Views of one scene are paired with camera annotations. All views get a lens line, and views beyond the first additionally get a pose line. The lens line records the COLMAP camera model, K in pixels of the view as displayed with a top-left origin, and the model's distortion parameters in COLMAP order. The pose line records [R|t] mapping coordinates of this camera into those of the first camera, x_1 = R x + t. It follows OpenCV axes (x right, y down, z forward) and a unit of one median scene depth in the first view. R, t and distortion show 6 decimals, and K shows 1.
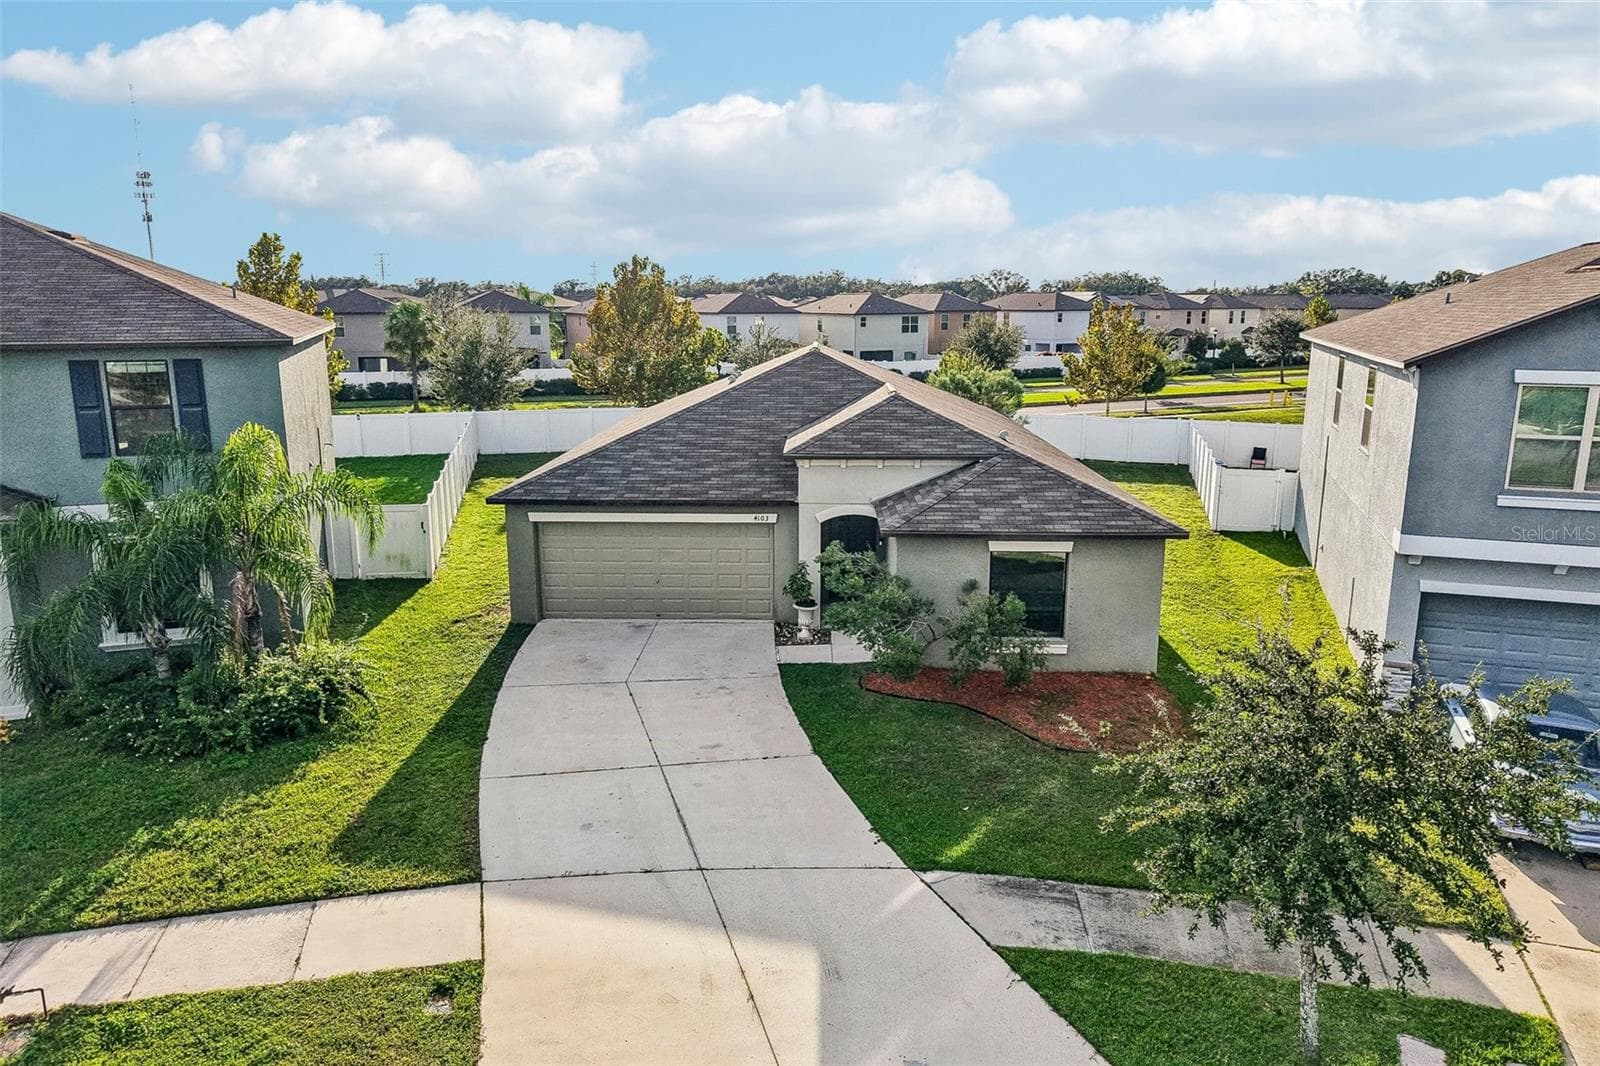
lens RADIAL K [[1094.4, 0, 800.0], [0, 1094.4, 533.0], [0, 0, 1]] dist [0.004106, 0.000910]
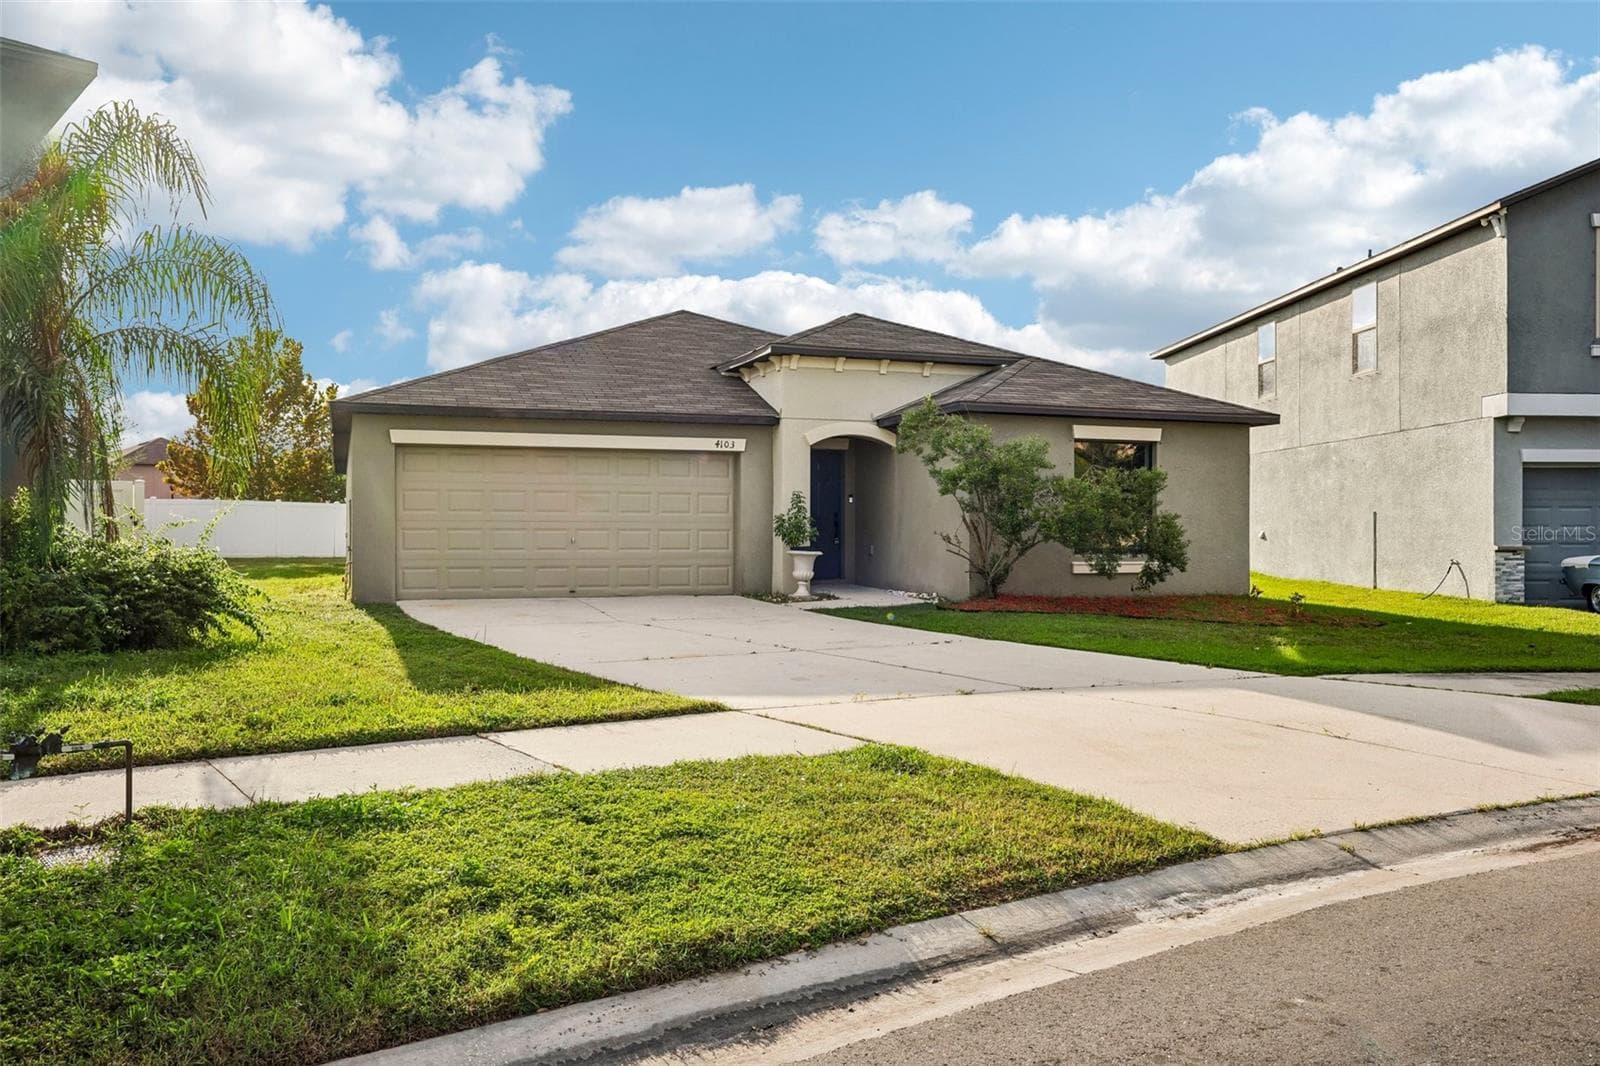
lens RADIAL K [[1267.0, 0, 800.0], [0, 1267.0, 533.0], [0, 0, 1]] dist [-0.001593, -0.005769]
pose [[0.930595, 0.002140, 0.366044, -0.348411], [0.074269, 0.978080, -0.194532, 0.249293], [-0.358437, 0.208216, 0.910038, 0.248601]]
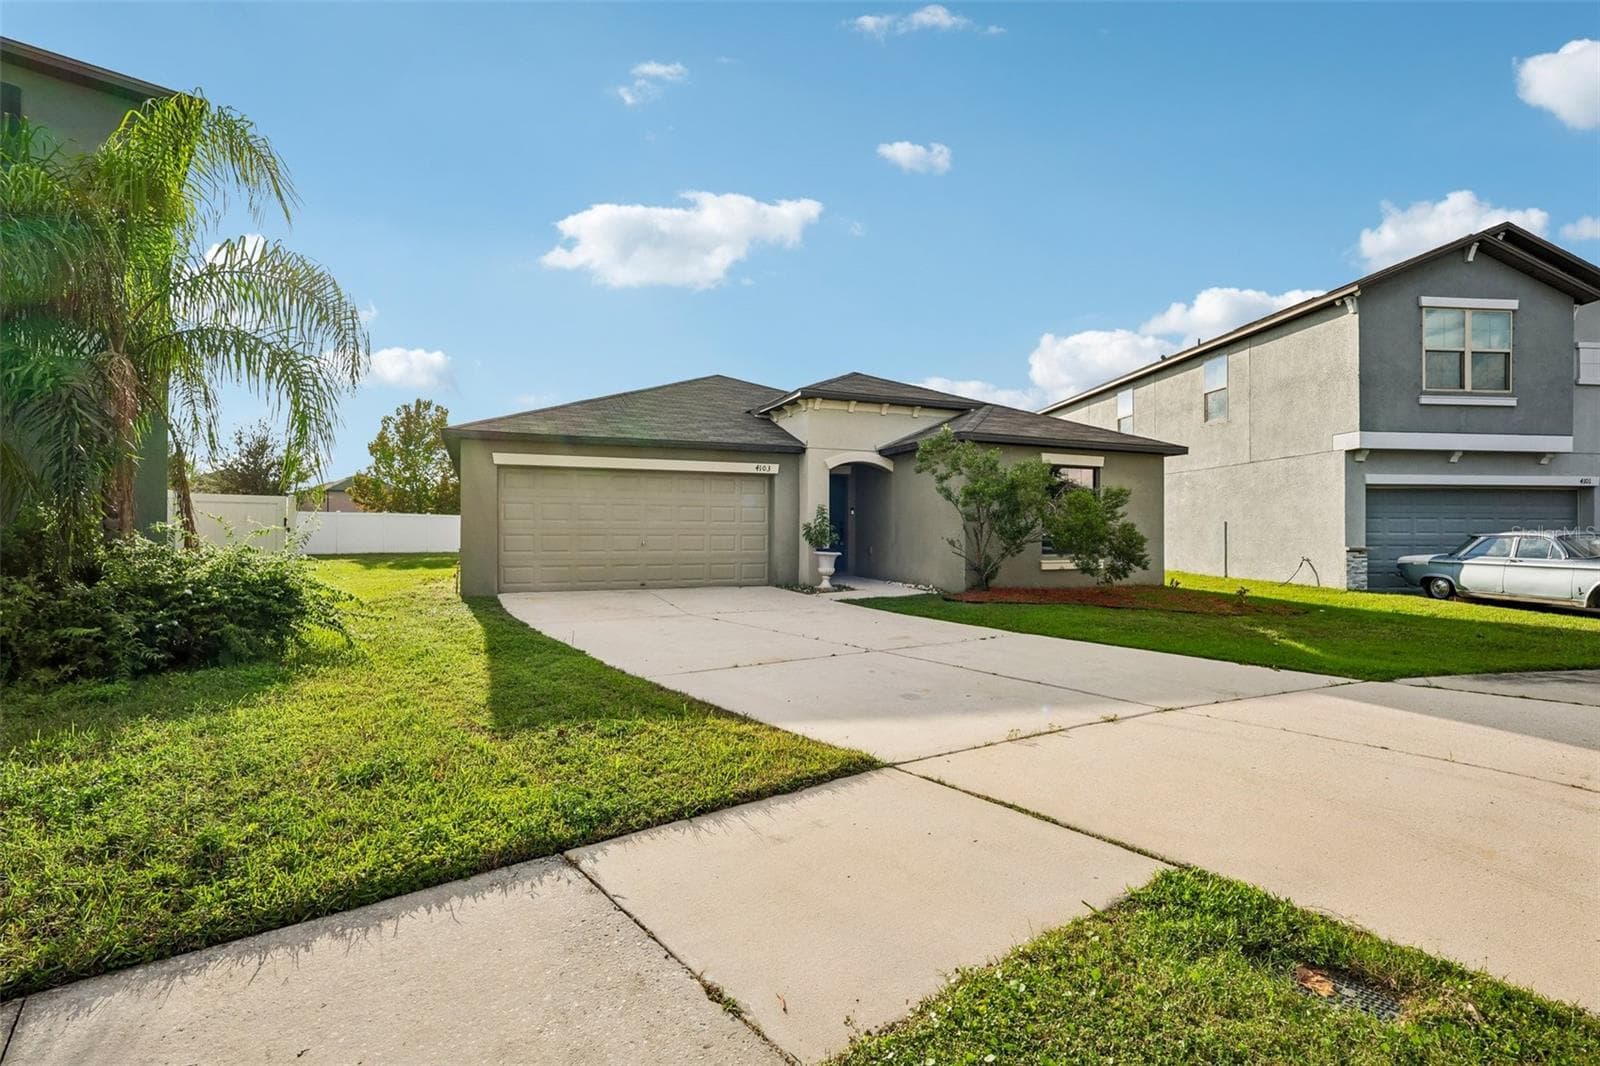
lens RADIAL K [[744.2, 0, 800.0], [0, 744.2, 533.0], [0, 0, 1]] dist [-0.001049, -0.000050]
pose [[0.909368, 0.002765, 0.415983, -0.315898], [0.084823, 0.977737, -0.191926, 0.193607], [-0.407252, 0.209816, 0.888888, 0.494063]]
